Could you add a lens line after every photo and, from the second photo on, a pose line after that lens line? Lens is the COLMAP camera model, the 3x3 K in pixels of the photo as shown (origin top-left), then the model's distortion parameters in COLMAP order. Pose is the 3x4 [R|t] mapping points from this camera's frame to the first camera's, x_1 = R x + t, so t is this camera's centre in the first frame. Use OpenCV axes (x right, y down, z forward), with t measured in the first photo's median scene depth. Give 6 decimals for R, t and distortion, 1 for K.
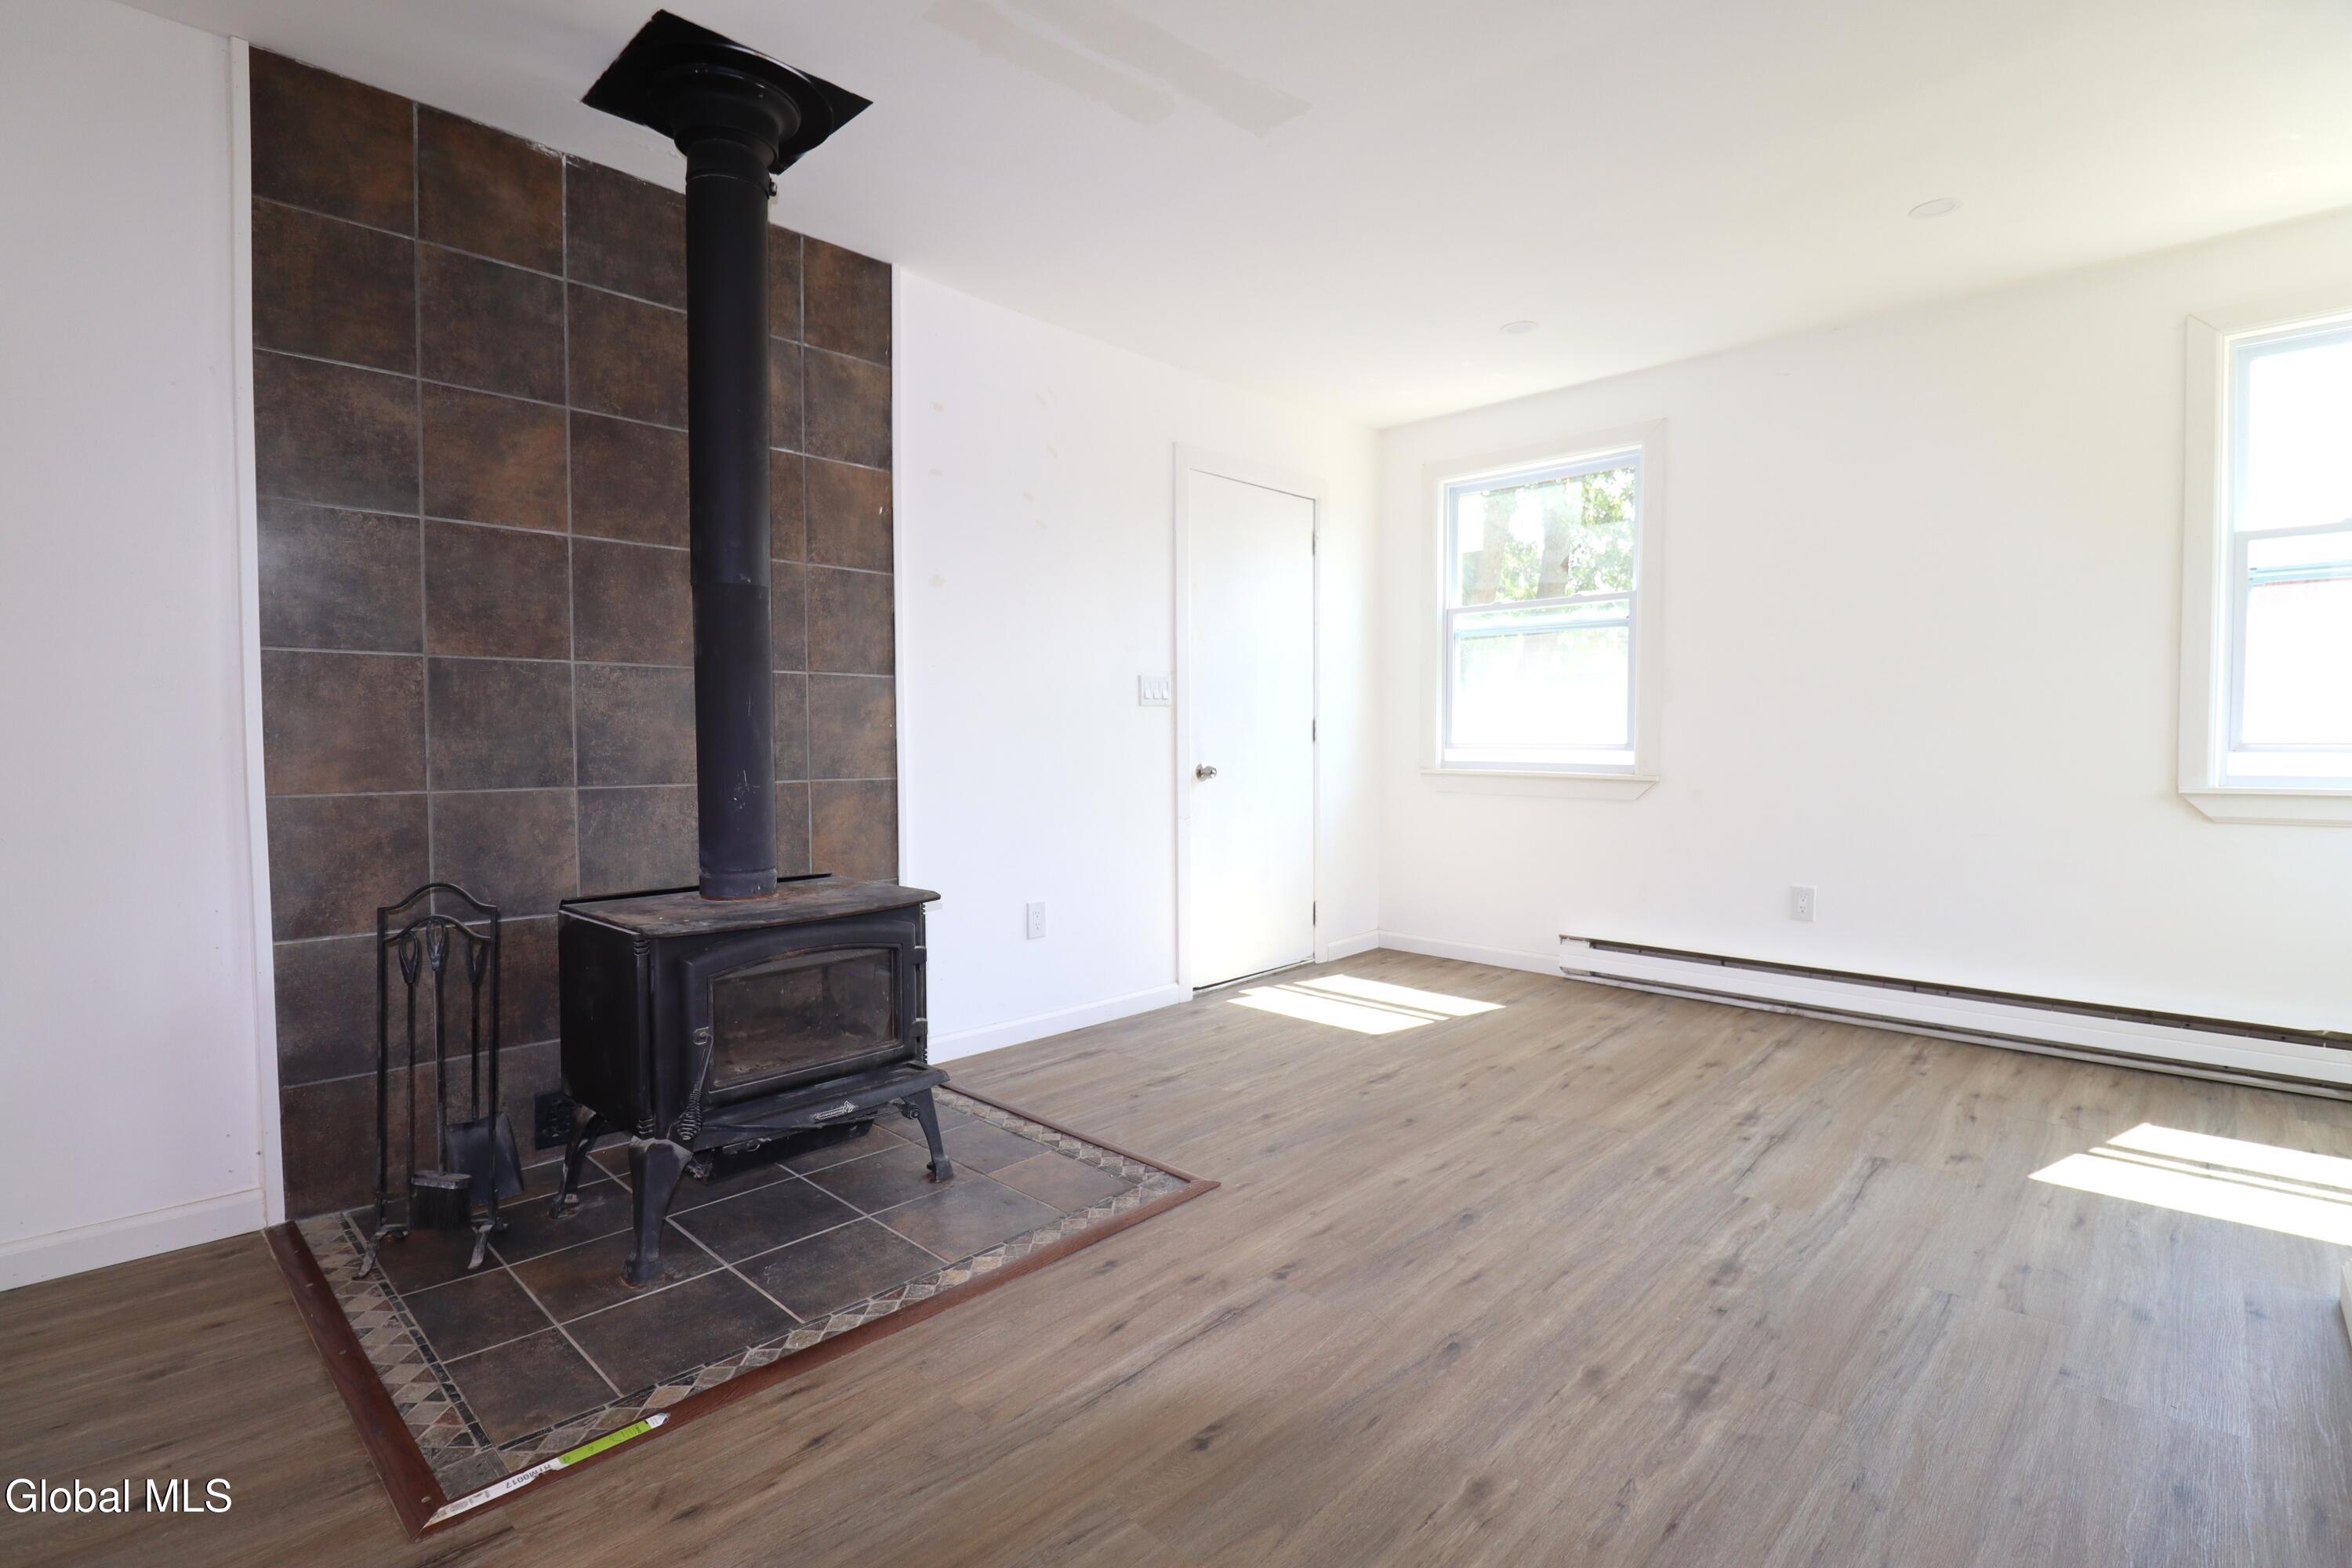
lens RADIAL K [[1095.1, 0, 1176.0], [0, 1095.1, 784.0], [0, 0, 1]] dist [-0.002270, -0.011839]
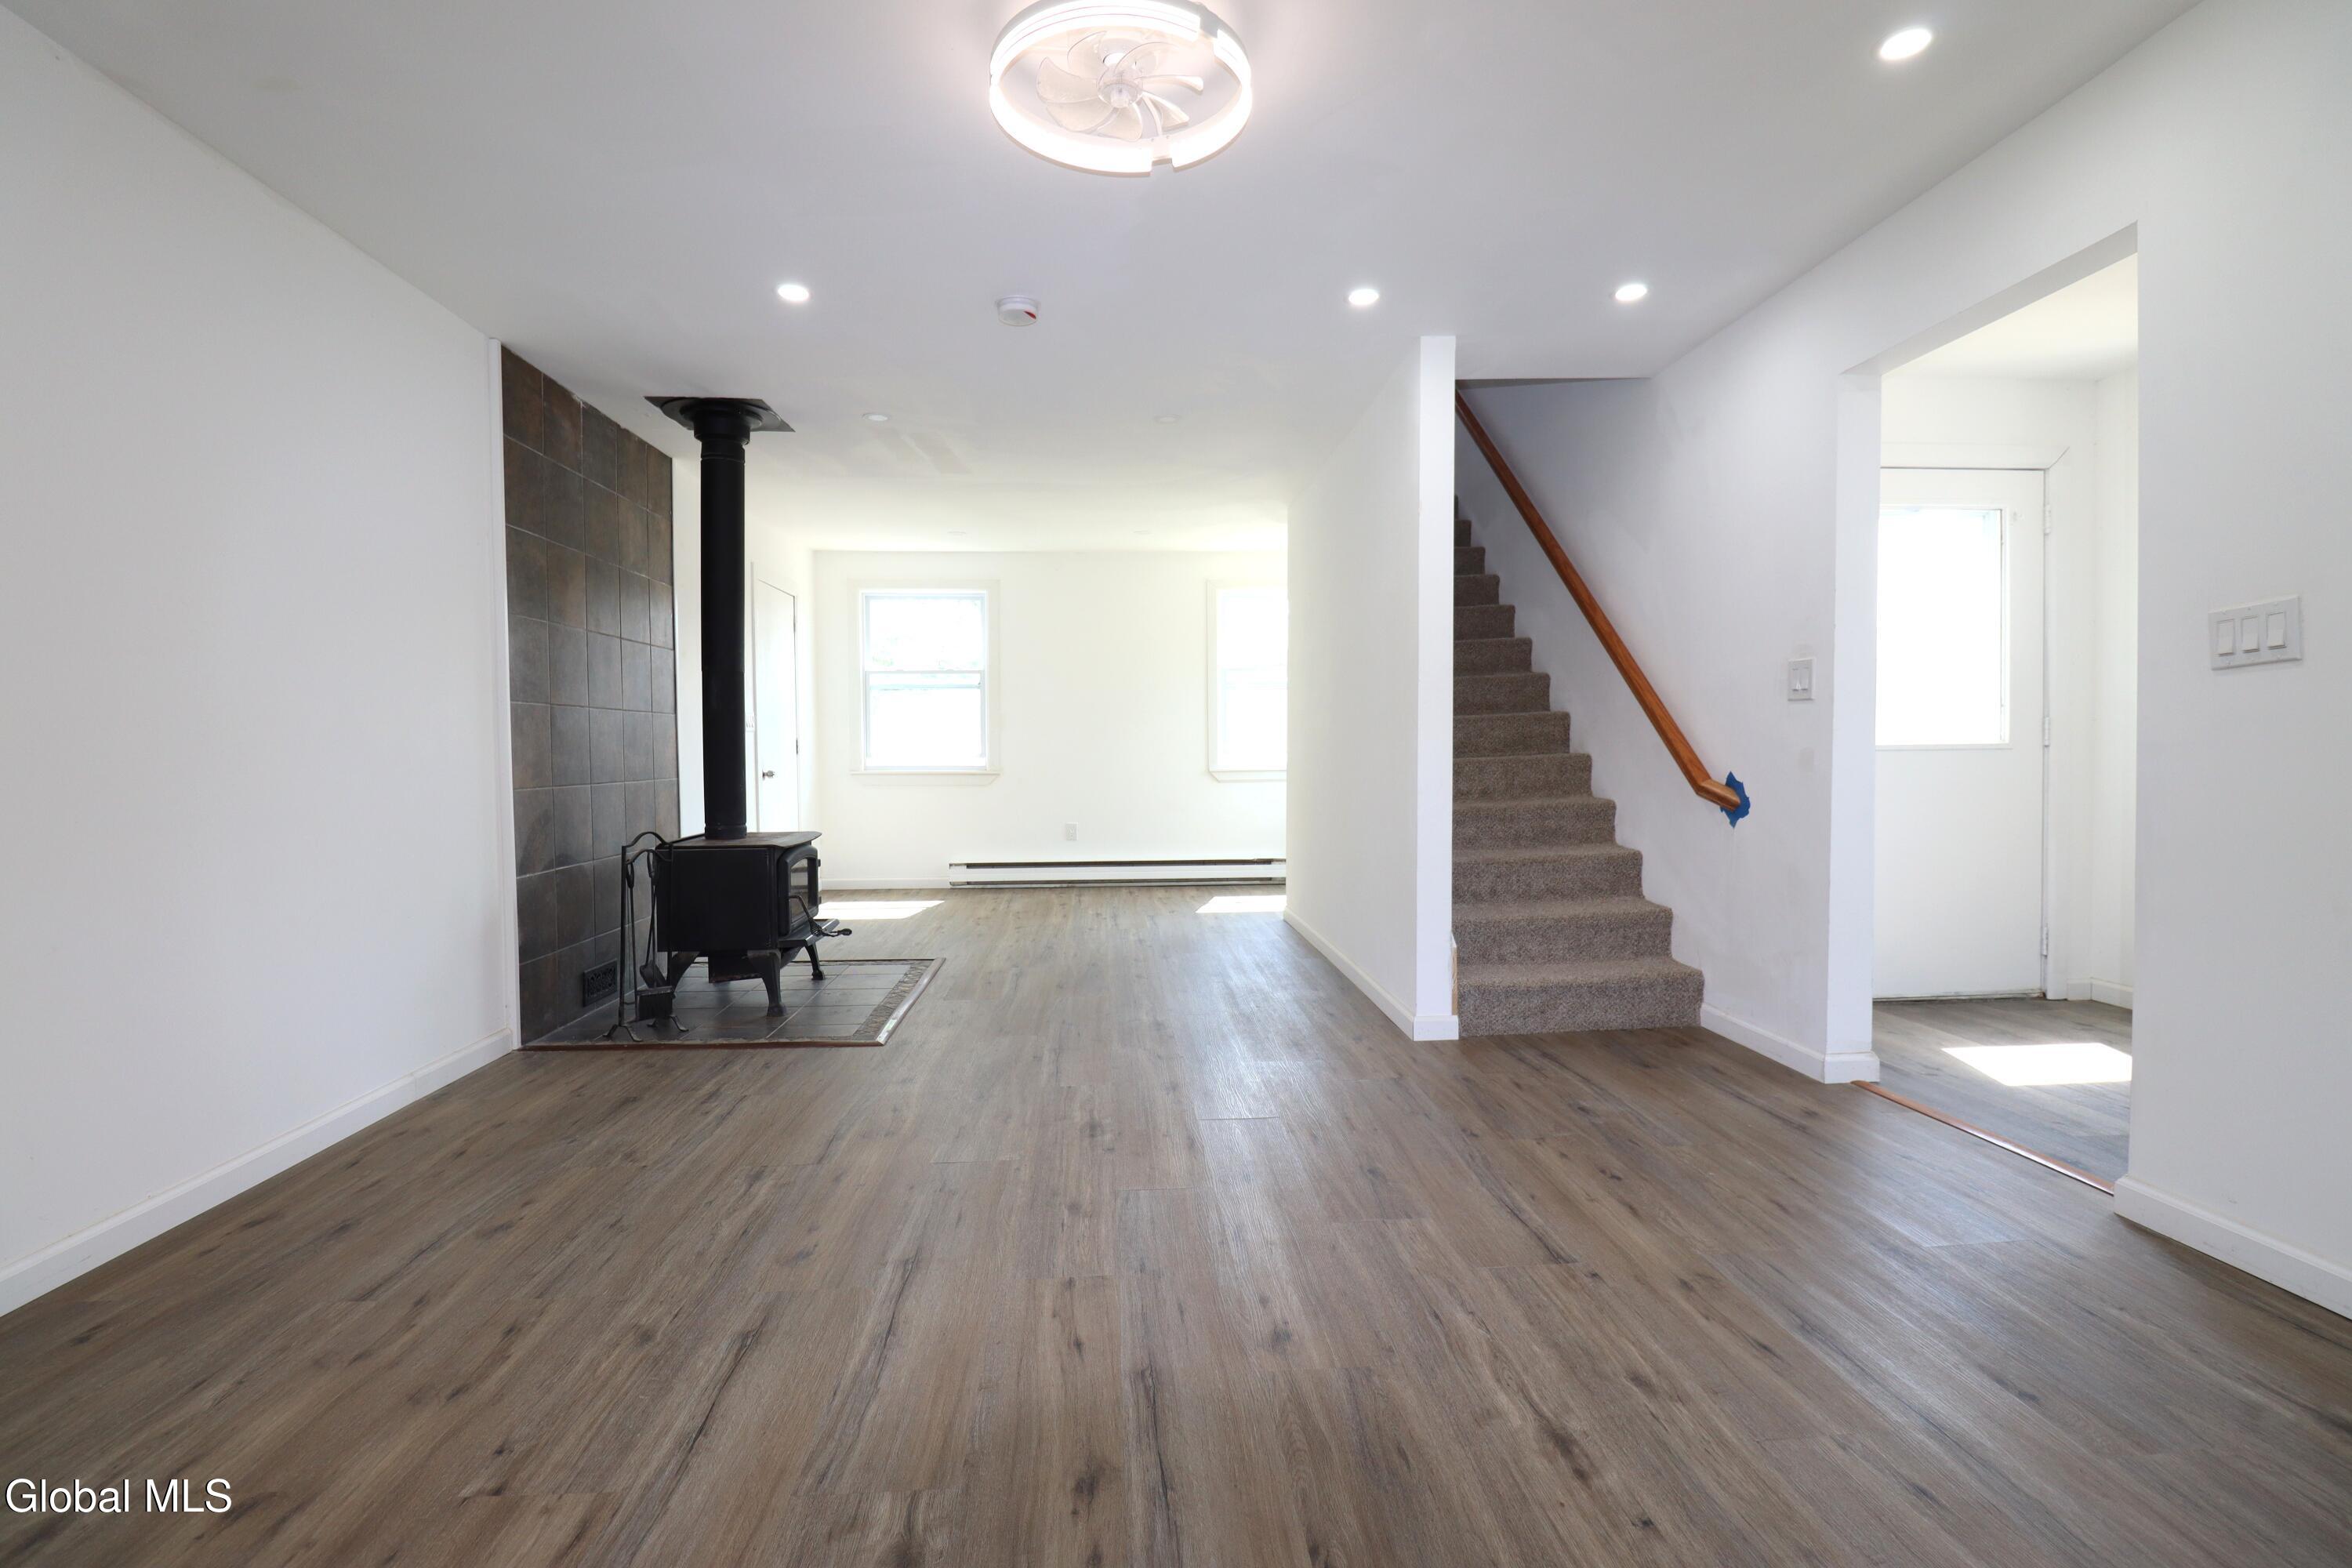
lens RADIAL K [[1093.7, 0, 1171.1], [0, 1093.7, 773.8], [0, 0, 1]] dist [0.001024, -0.013851]
pose [[0.676548, -0.021491, 0.736085, -0.800185], [0.037208, 0.999295, -0.005022, 0.019226], [-0.735458, 0.030786, 0.676870, -0.515045]]
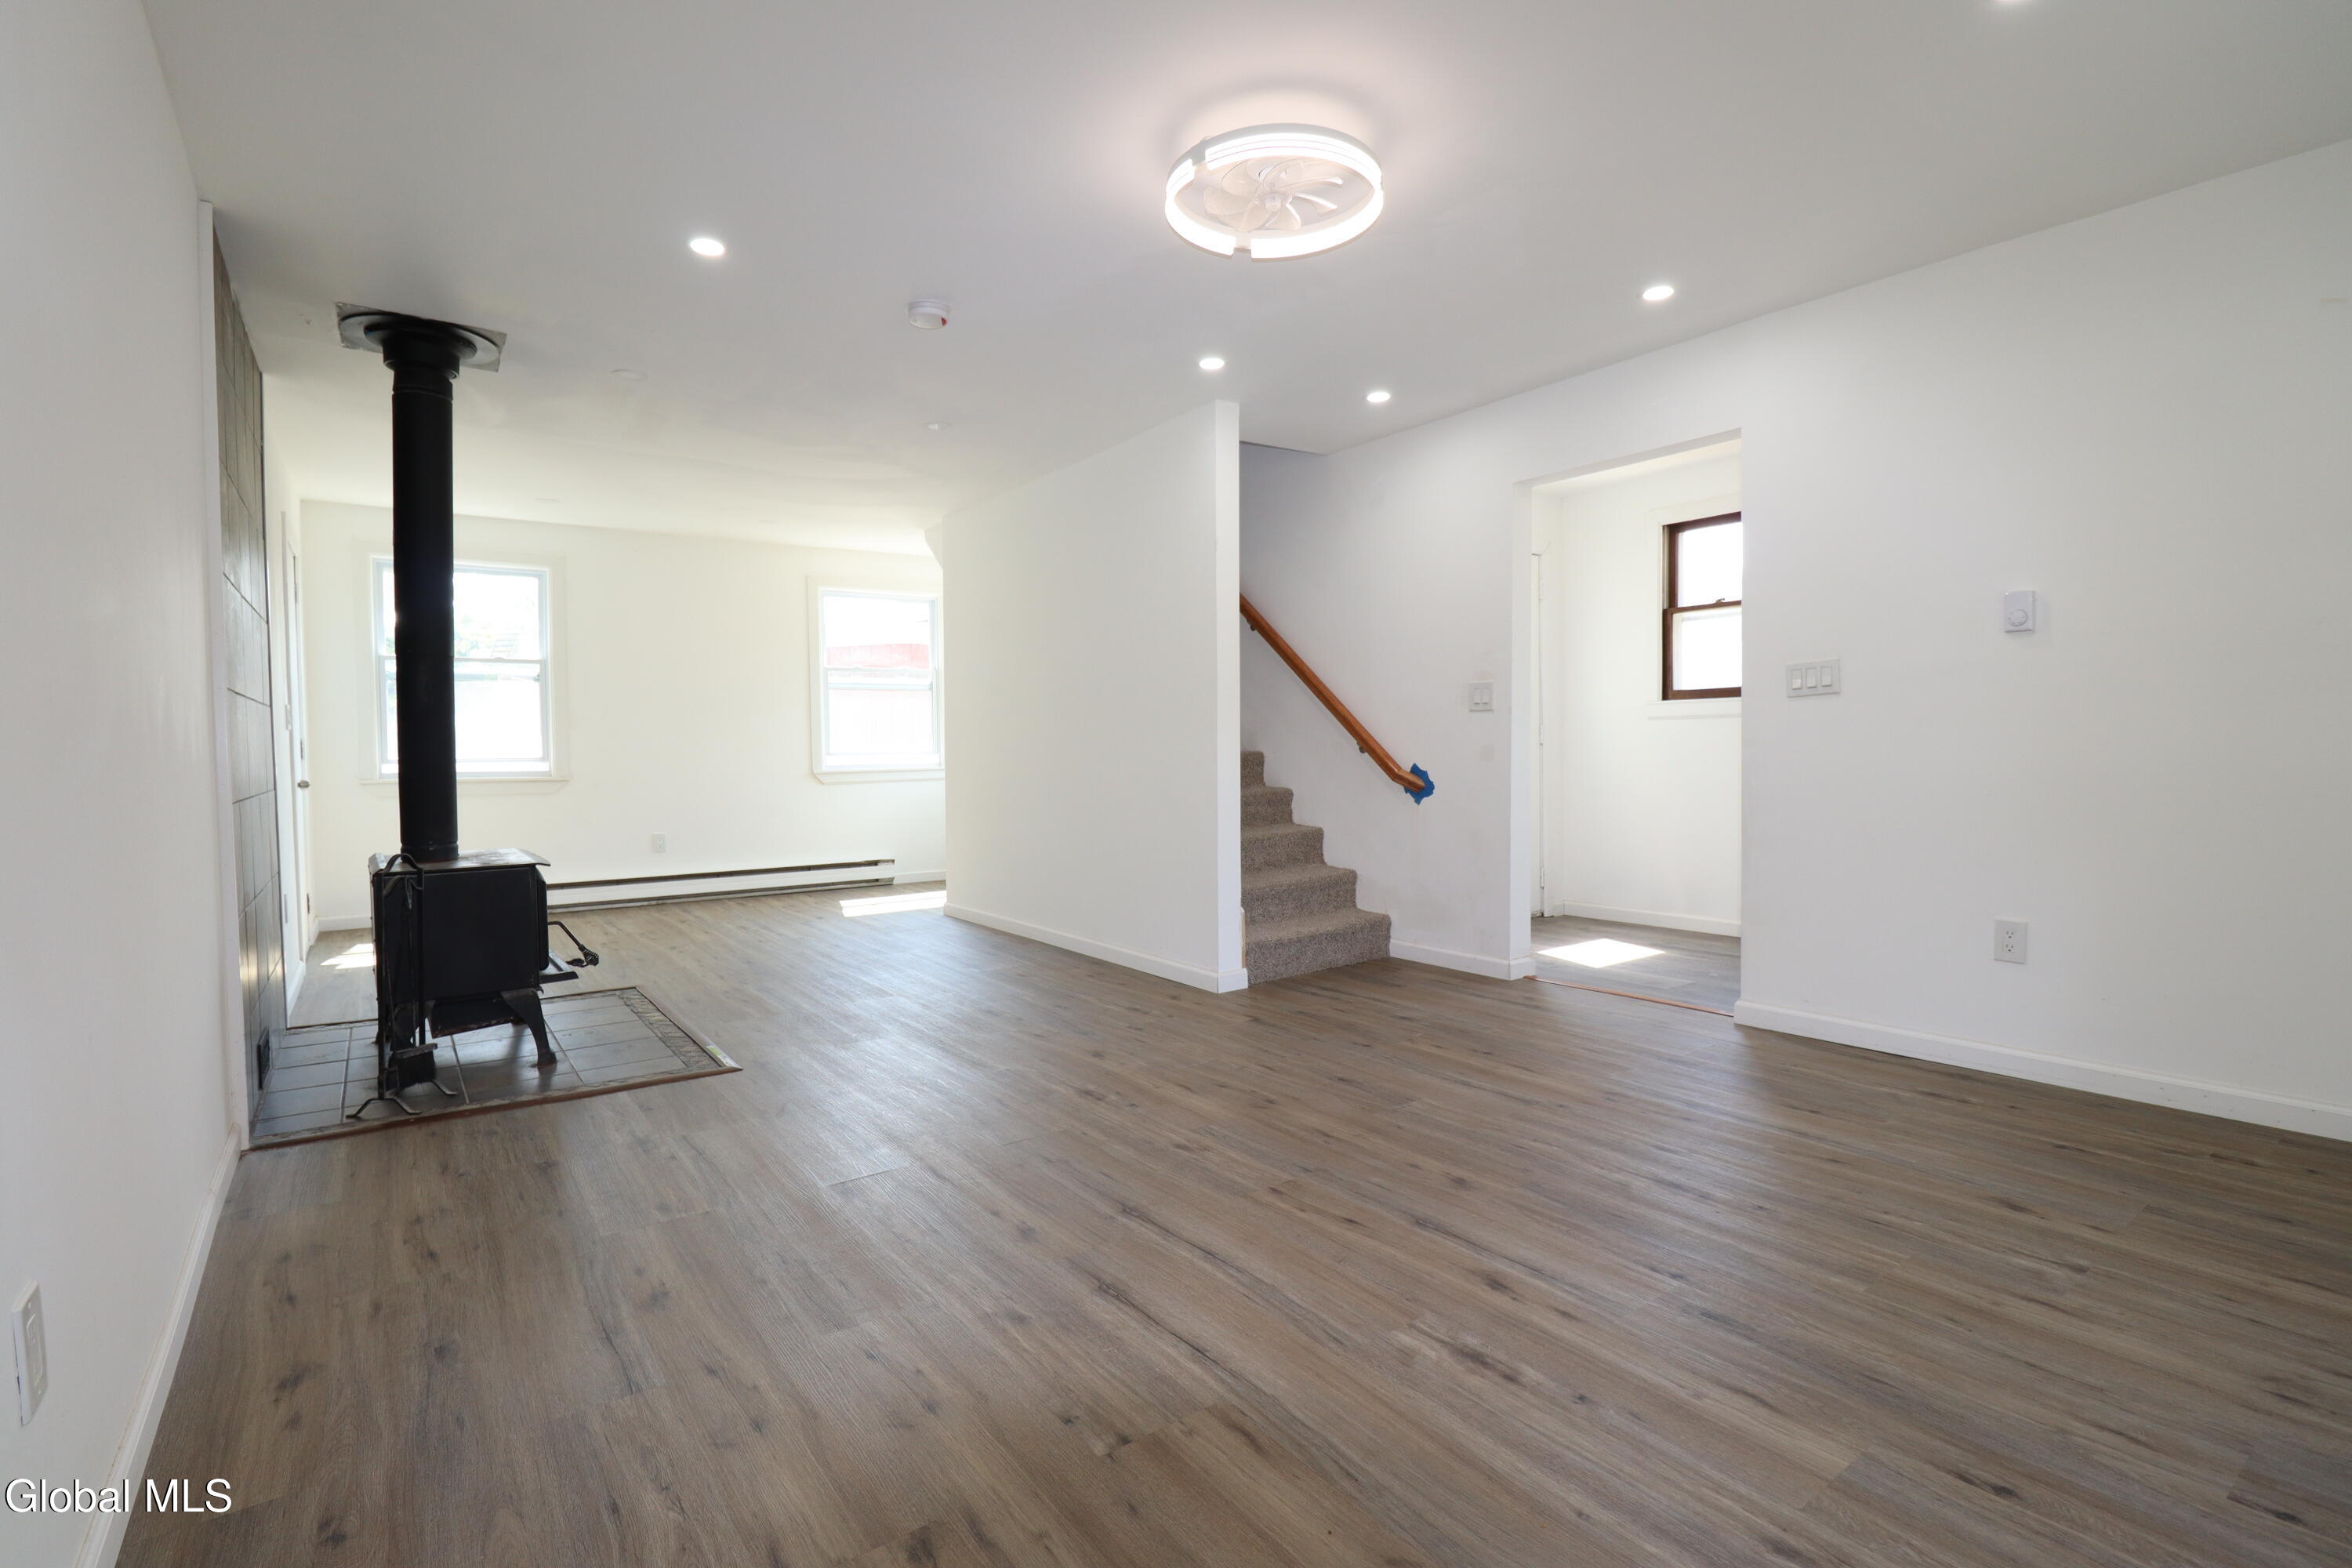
lens RADIAL K [[1093.7, 0, 1171.1], [0, 1093.7, 773.8], [0, 0, 1]] dist [0.001024, -0.013851]
pose [[0.176822, -0.026678, 0.983881, -1.082315], [0.051462, 0.998516, 0.017826, 0.005582], [-0.982897, 0.047481, 0.177932, -0.169939]]
